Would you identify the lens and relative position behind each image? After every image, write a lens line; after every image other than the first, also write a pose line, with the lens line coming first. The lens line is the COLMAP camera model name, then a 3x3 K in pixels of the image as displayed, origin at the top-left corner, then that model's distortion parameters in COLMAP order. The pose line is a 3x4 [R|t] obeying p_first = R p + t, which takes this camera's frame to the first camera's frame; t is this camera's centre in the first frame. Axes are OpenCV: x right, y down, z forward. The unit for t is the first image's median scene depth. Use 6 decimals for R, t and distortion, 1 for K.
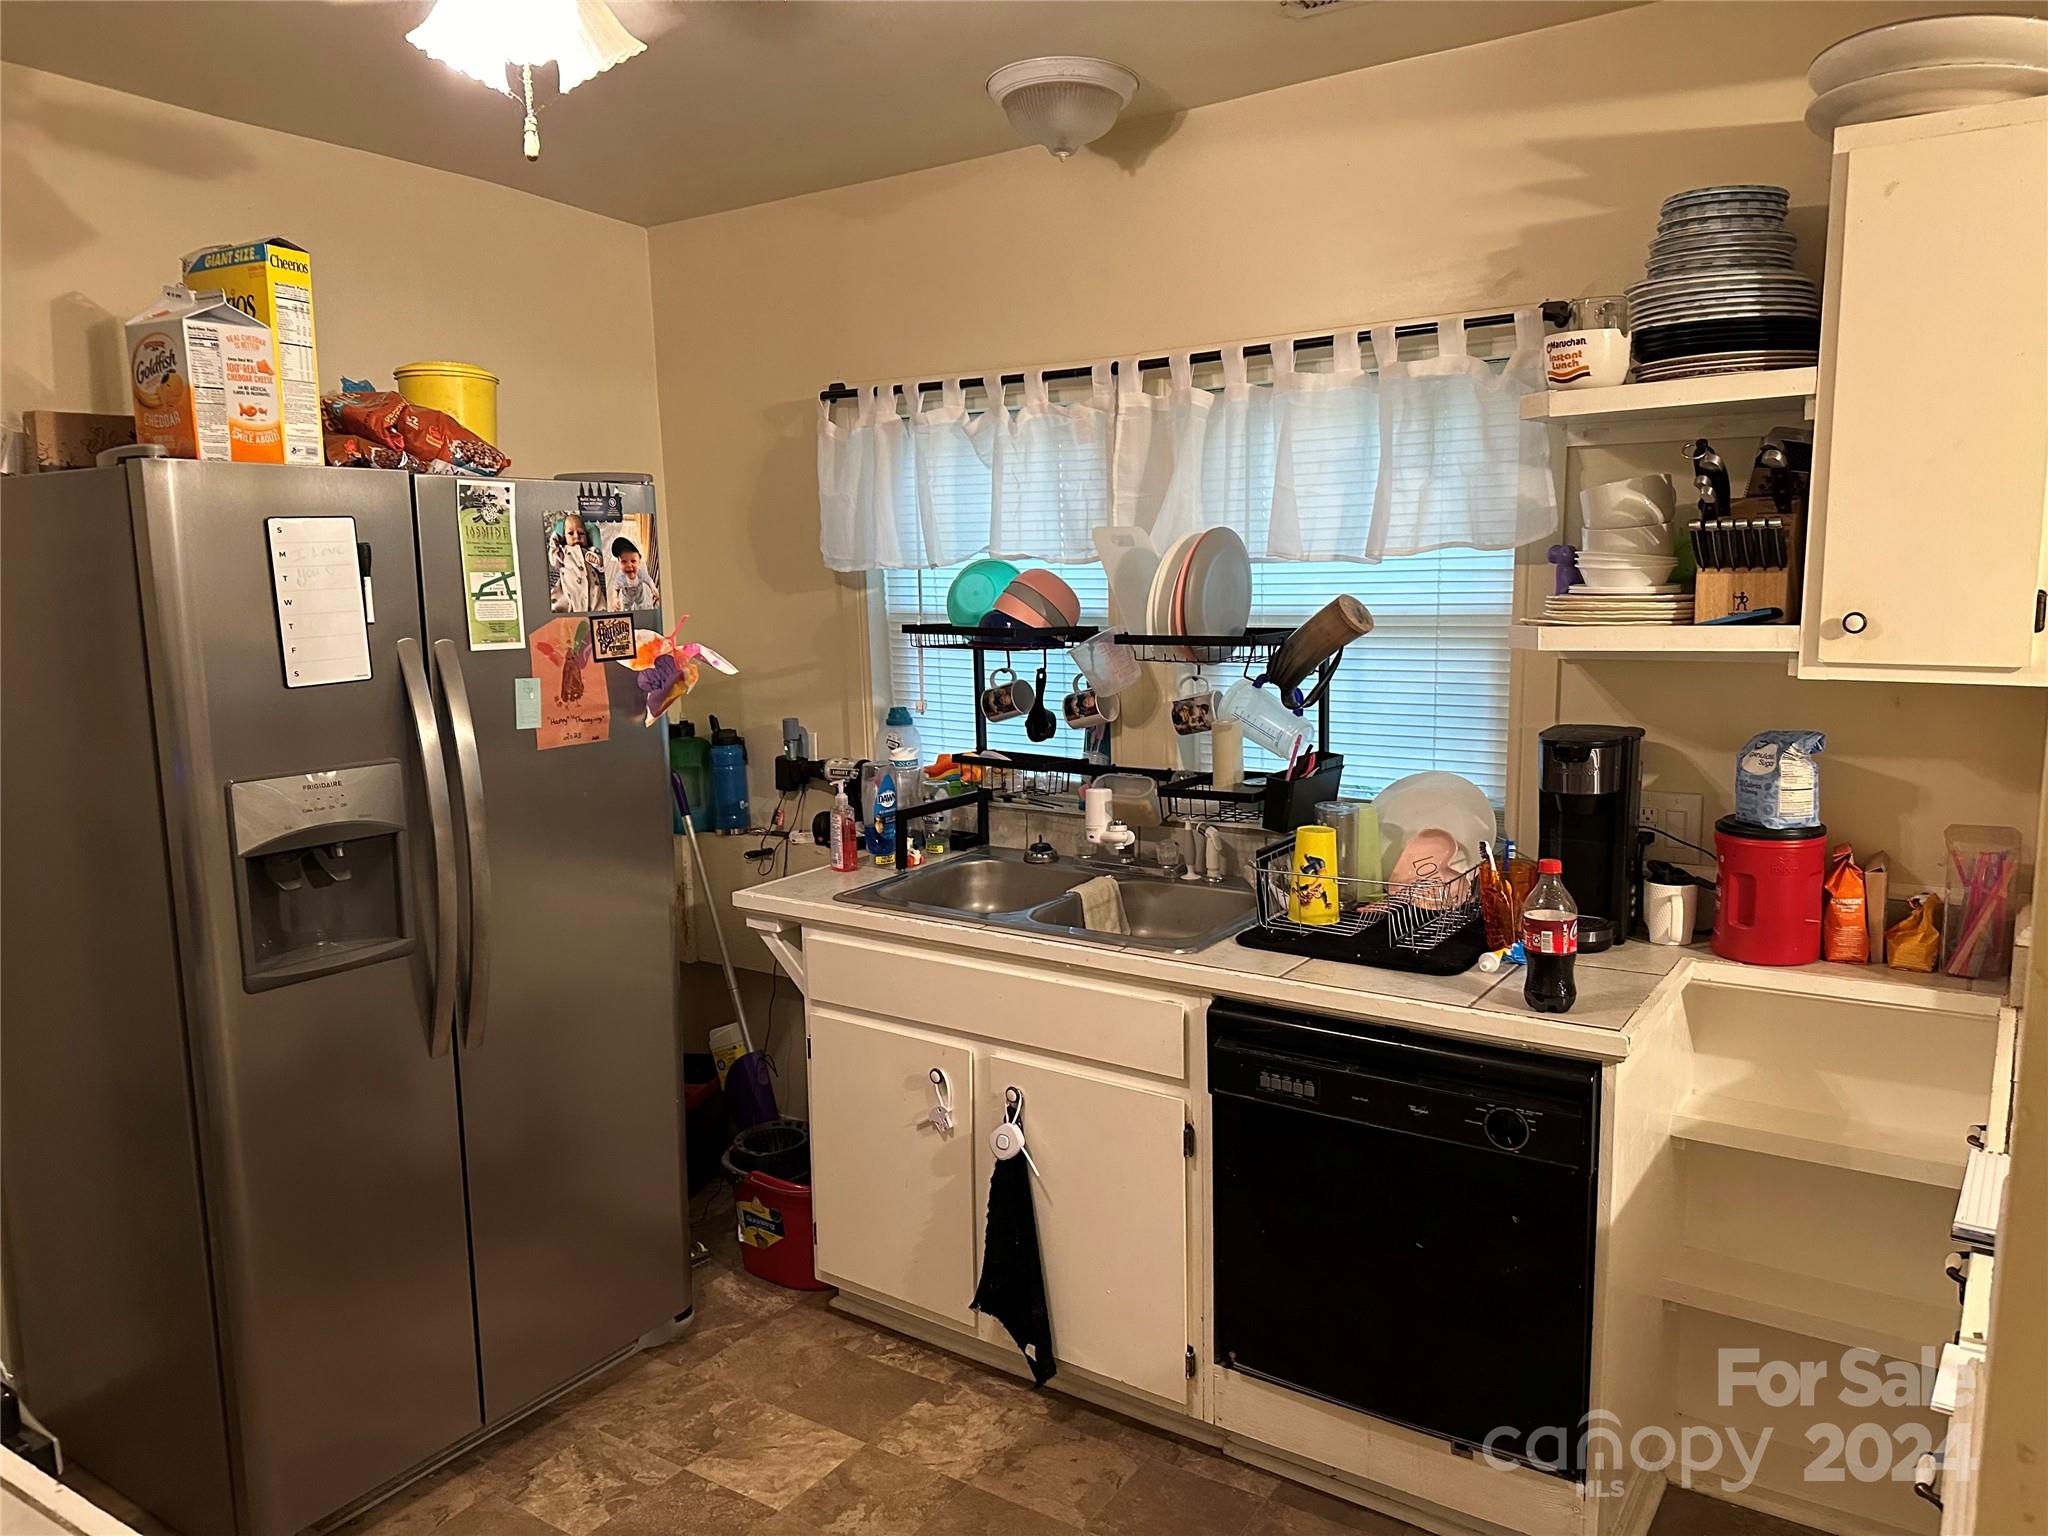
lens RADIAL K [[1442.5, 0, 1058.0], [0, 1442.5, 752.2], [0, 0, 1]] dist [0.041151, -0.038828]
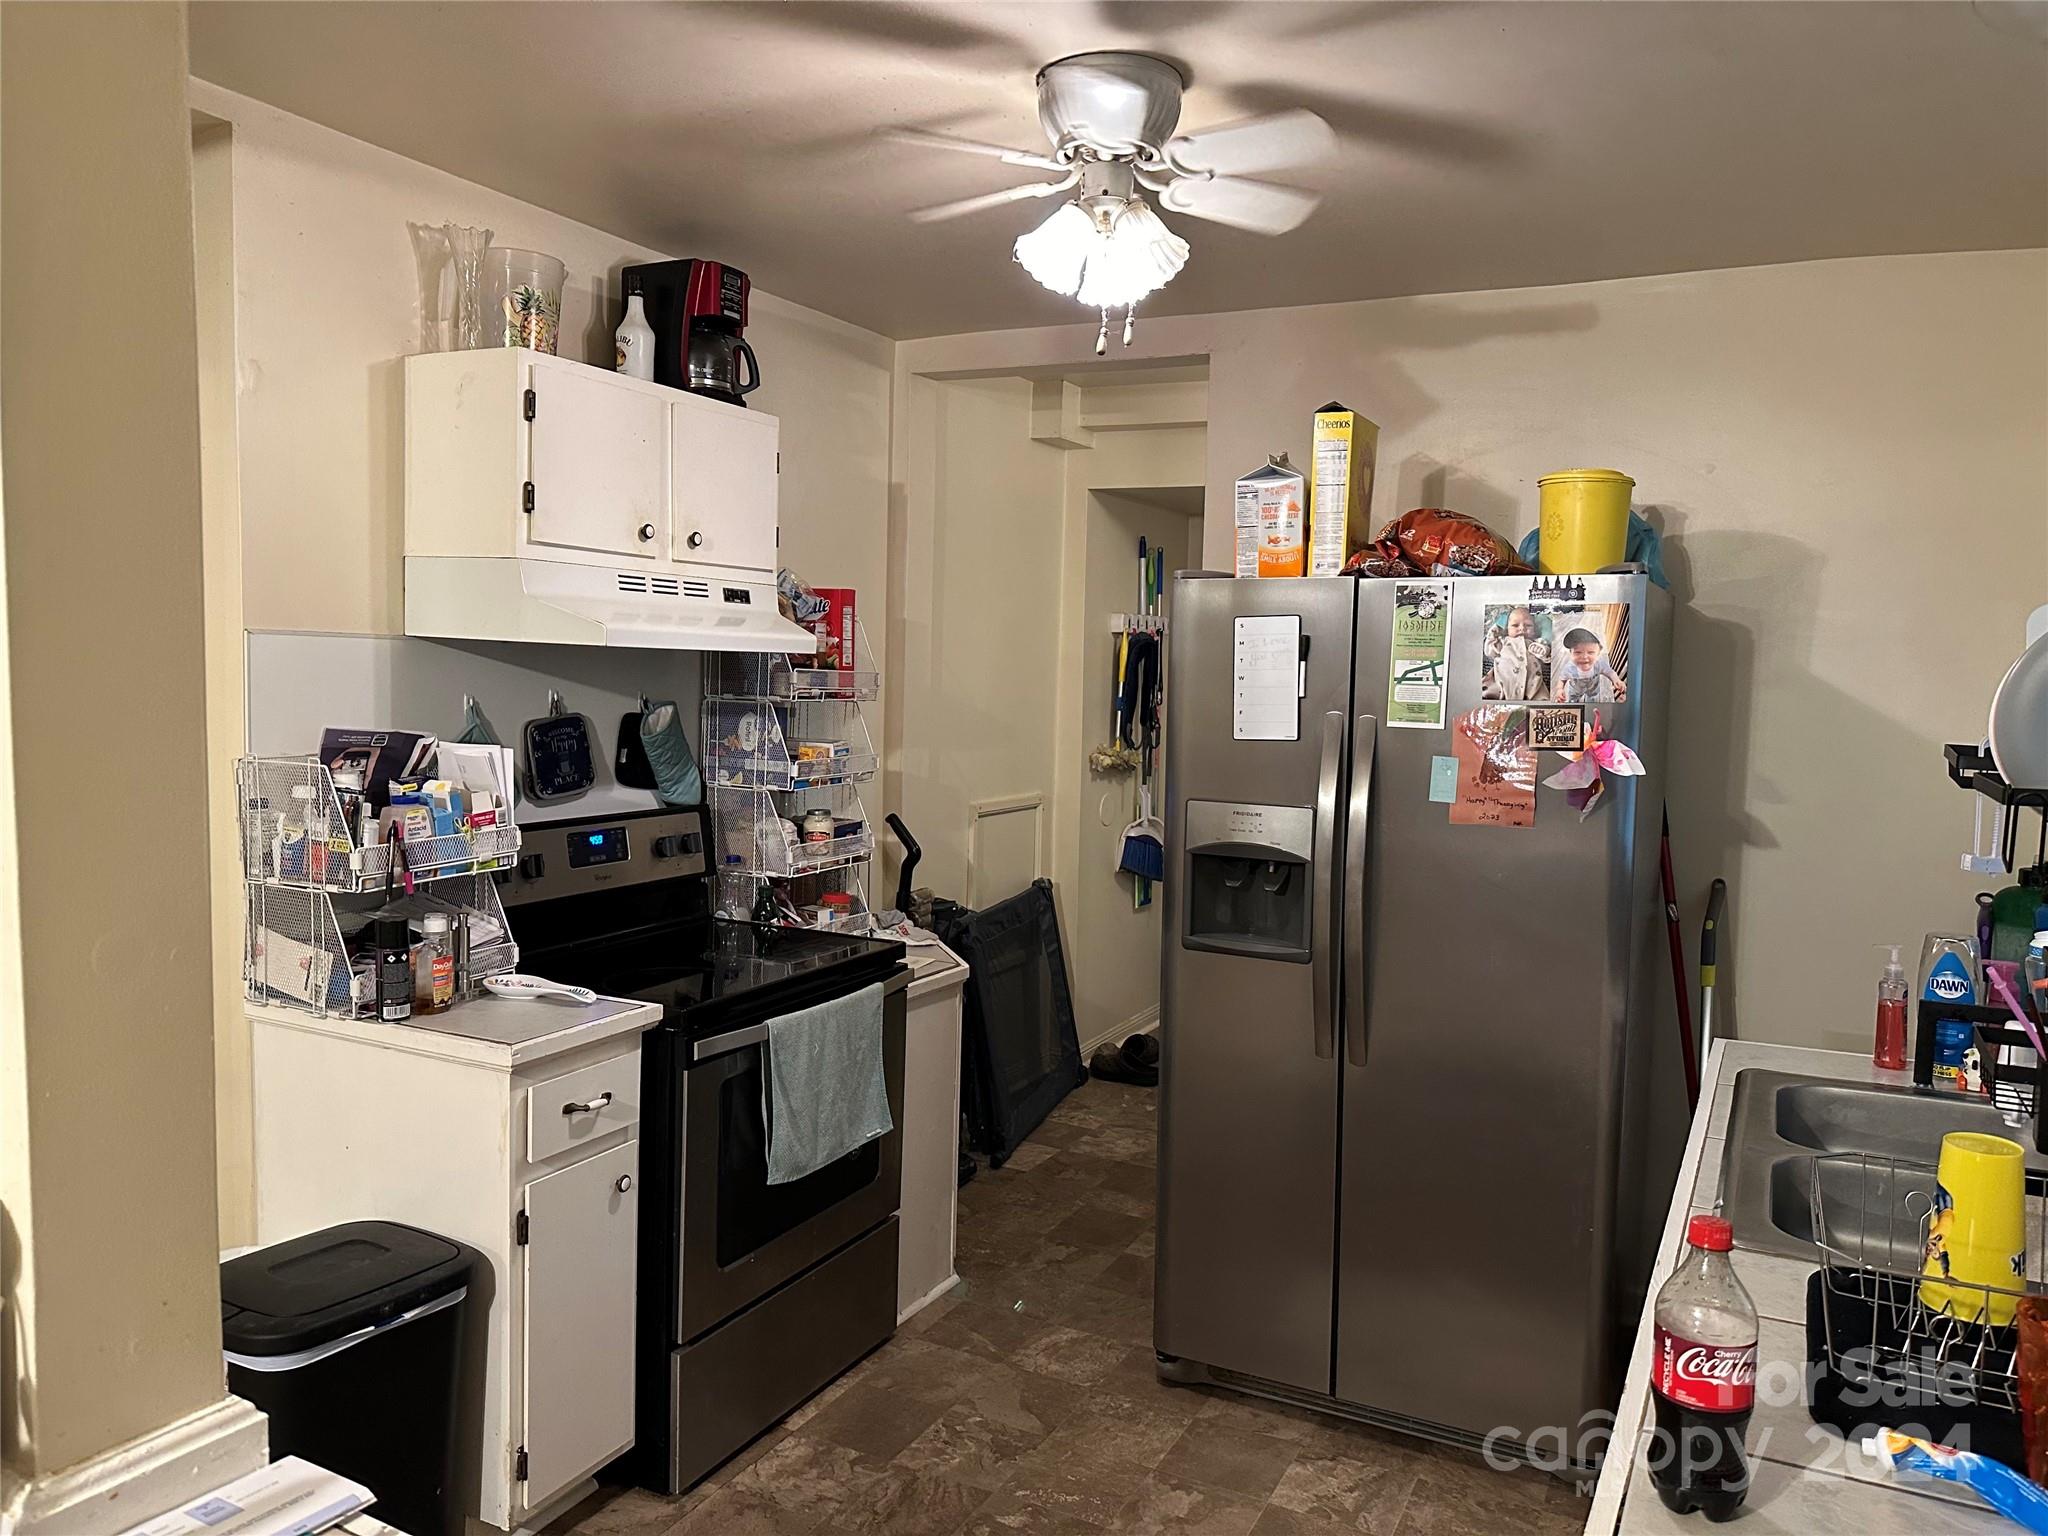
lens RADIAL K [[1442.5, 0, 1017.0], [0, 1442.5, 747.0], [0, 0, 1]] dist [0.041151, -0.038828]
pose [[0.099950, 0.071657, -0.992409, 0.701073], [-0.148223, 0.987347, 0.056363, -0.073391], [0.983890, 0.141464, 0.109306, 0.570124]]
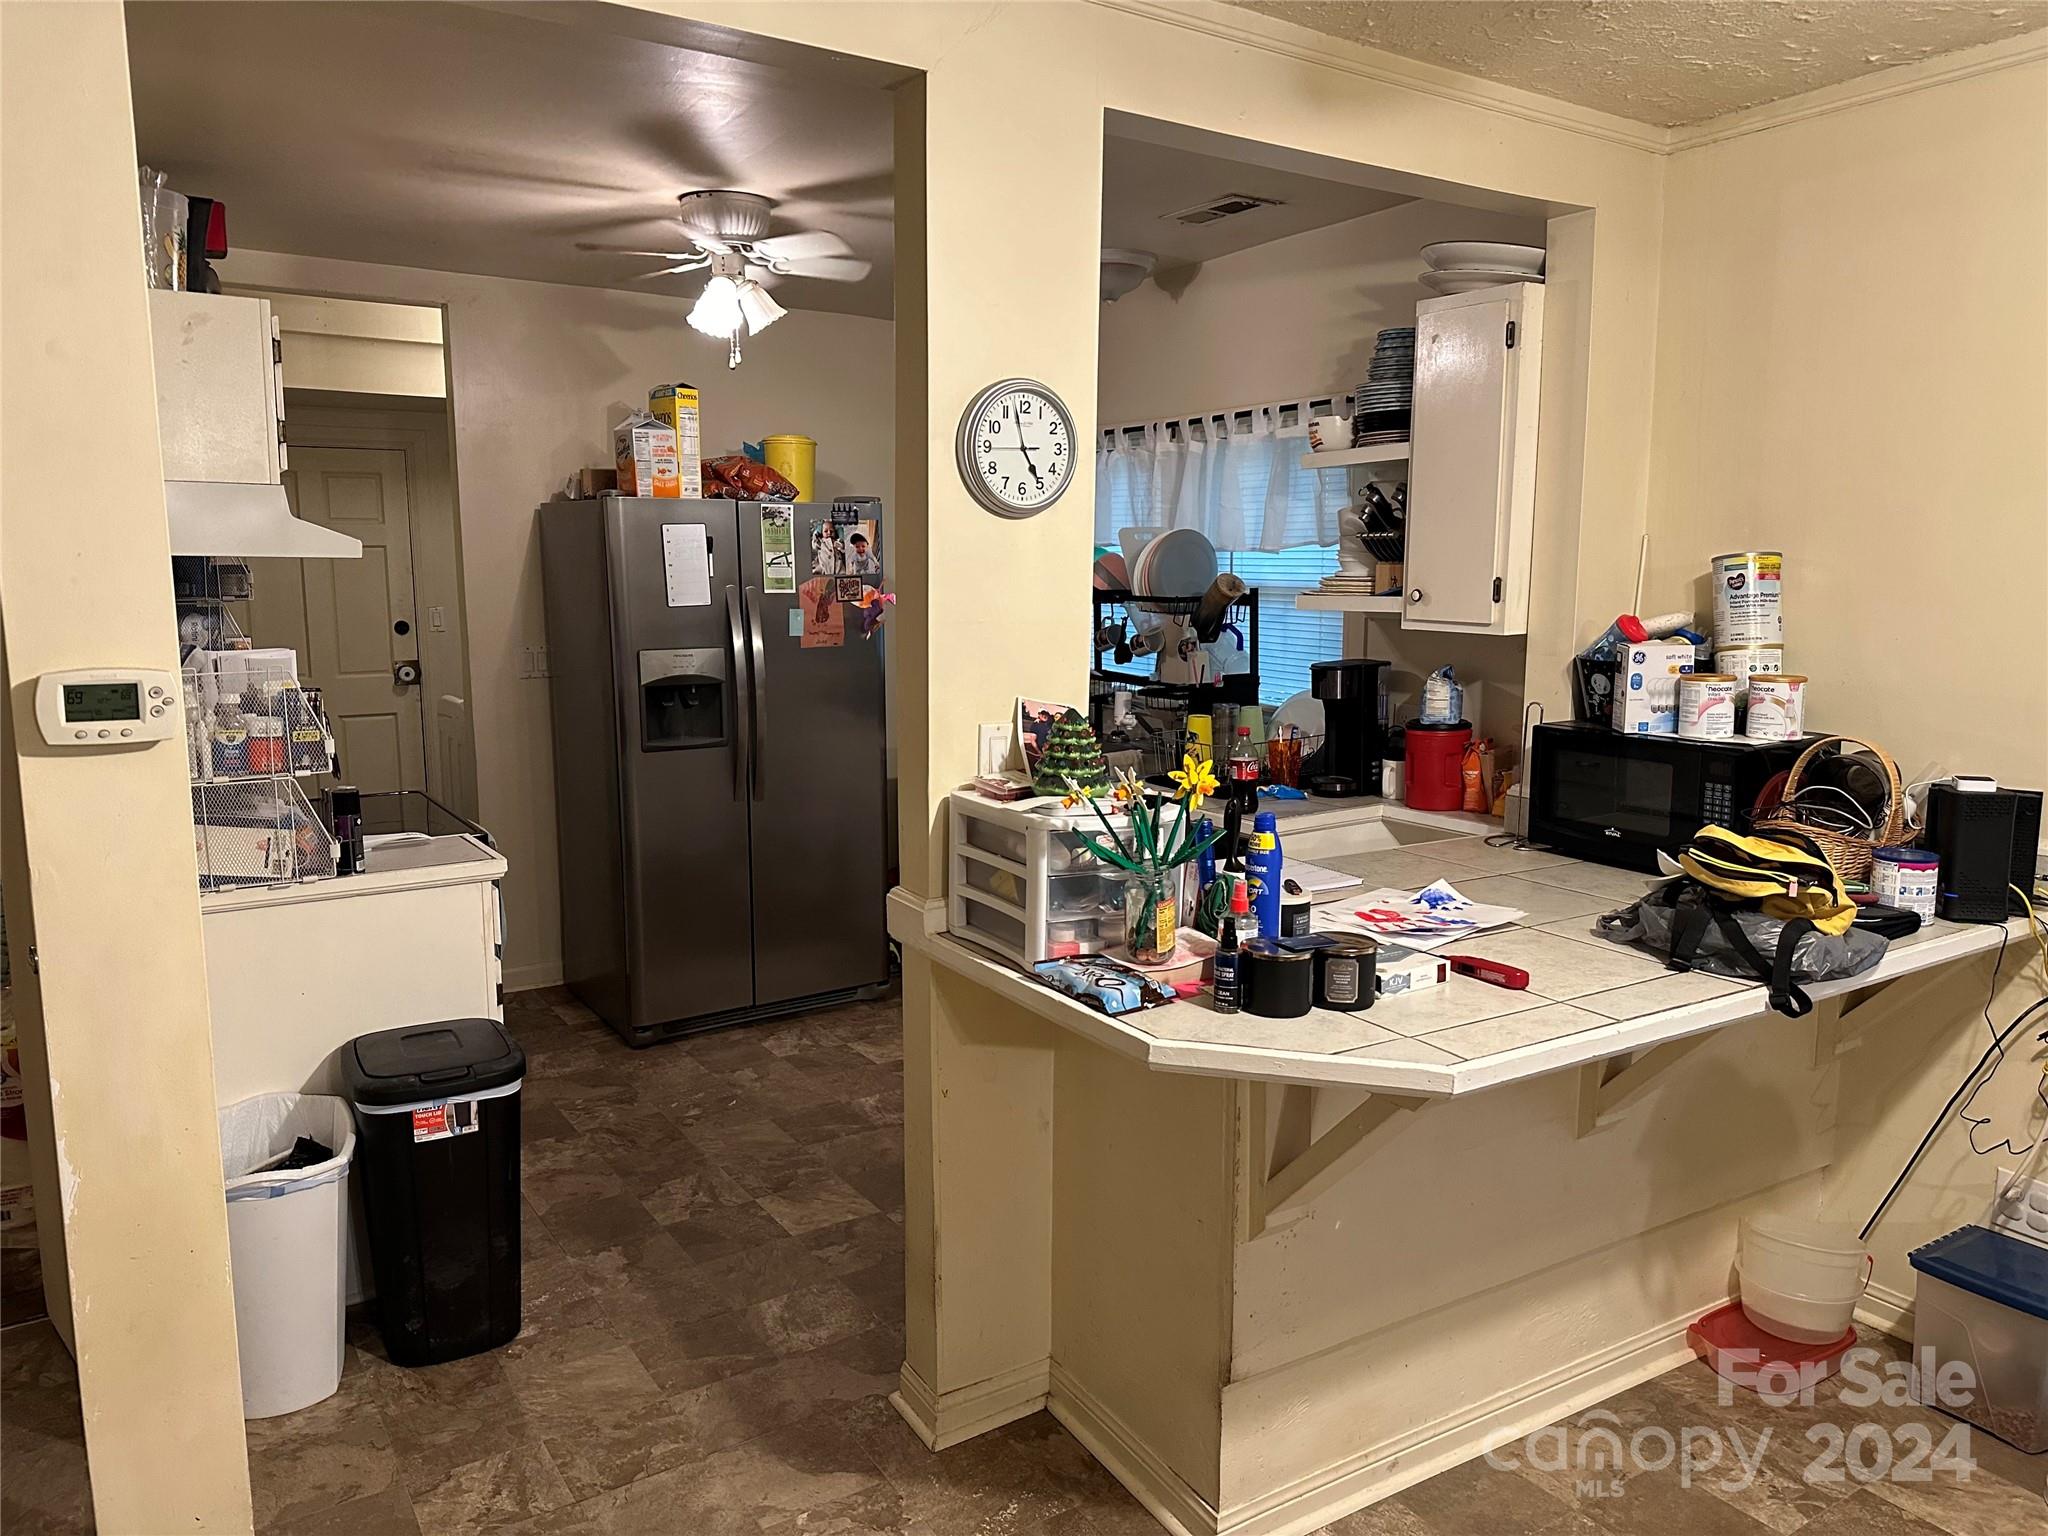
lens RADIAL K [[1442.5, 0, 1065.3], [0, 1442.5, 758.3], [0, 0, 1]] dist [0.041151, -0.038828]
pose [[0.920405, 0.069766, -0.384692, 0.690656], [-0.060799, 0.997521, 0.035440, 0.053861], [0.386211, -0.009230, 0.922364, -0.588697]]
